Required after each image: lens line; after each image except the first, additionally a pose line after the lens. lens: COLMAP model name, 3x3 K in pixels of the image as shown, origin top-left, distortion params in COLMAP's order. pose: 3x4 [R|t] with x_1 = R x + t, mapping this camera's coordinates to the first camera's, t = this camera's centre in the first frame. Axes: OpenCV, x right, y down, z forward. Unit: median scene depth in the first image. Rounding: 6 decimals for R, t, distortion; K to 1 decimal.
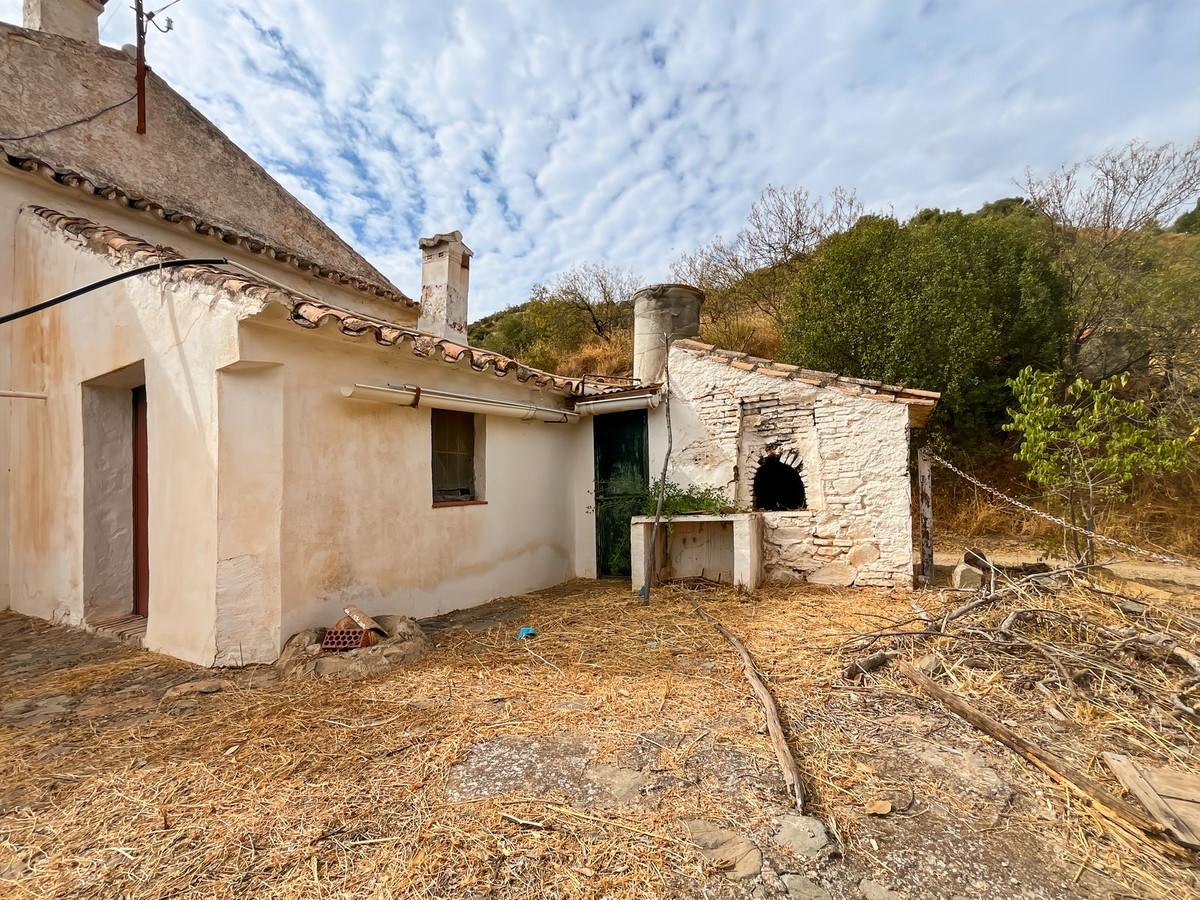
lens RADIAL K [[546.2, 0, 574.5], [0, 546.2, 471.7], [0, 0, 1]] dist [-0.001201, -0.000455]
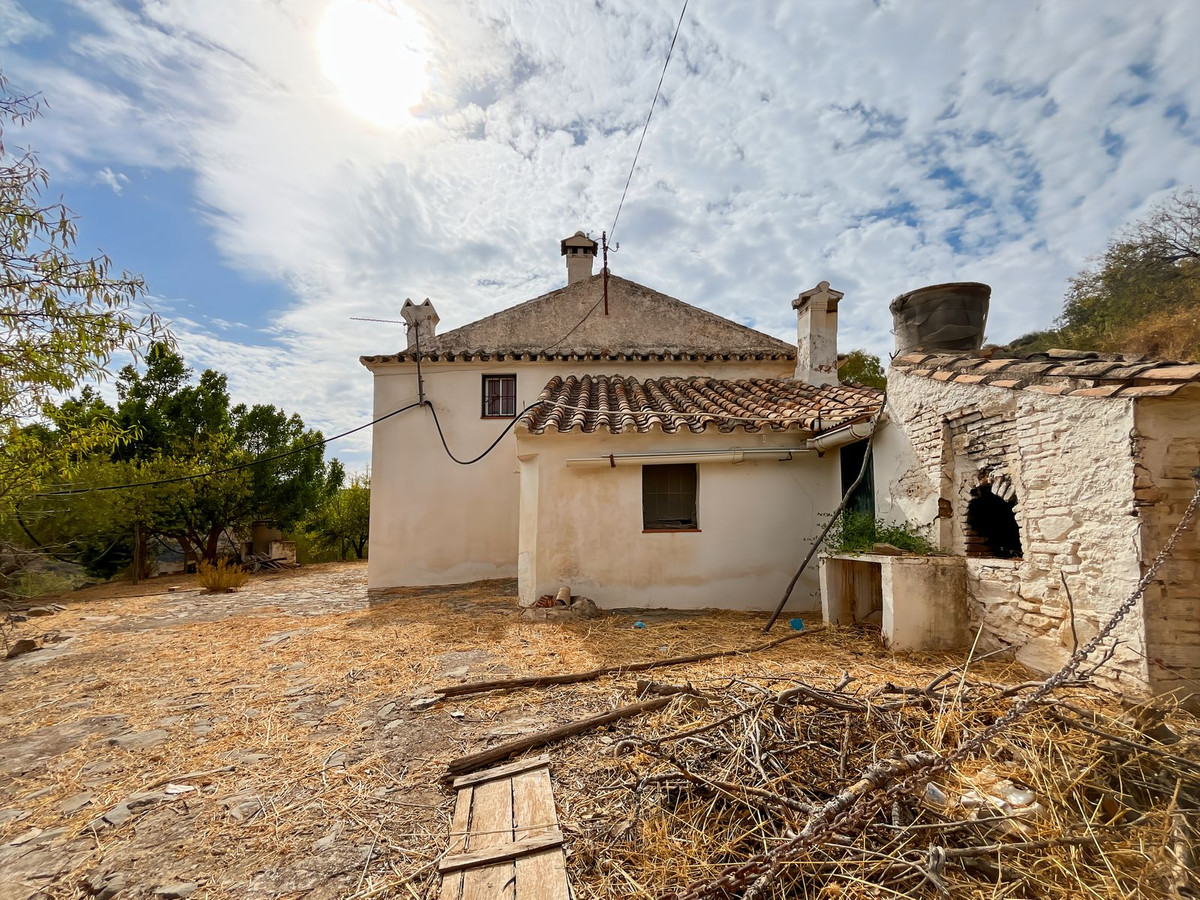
lens RADIAL K [[508.9, 0, 595.6], [0, 508.9, 474.4], [0, 0, 1]] dist [0.014754, -0.000249]
pose [[0.506020, -0.055733, -0.860719, 0.728064], [0.017759, 0.998372, -0.054206, -0.015111], [0.862339, 0.012144, 0.506186, 0.172453]]
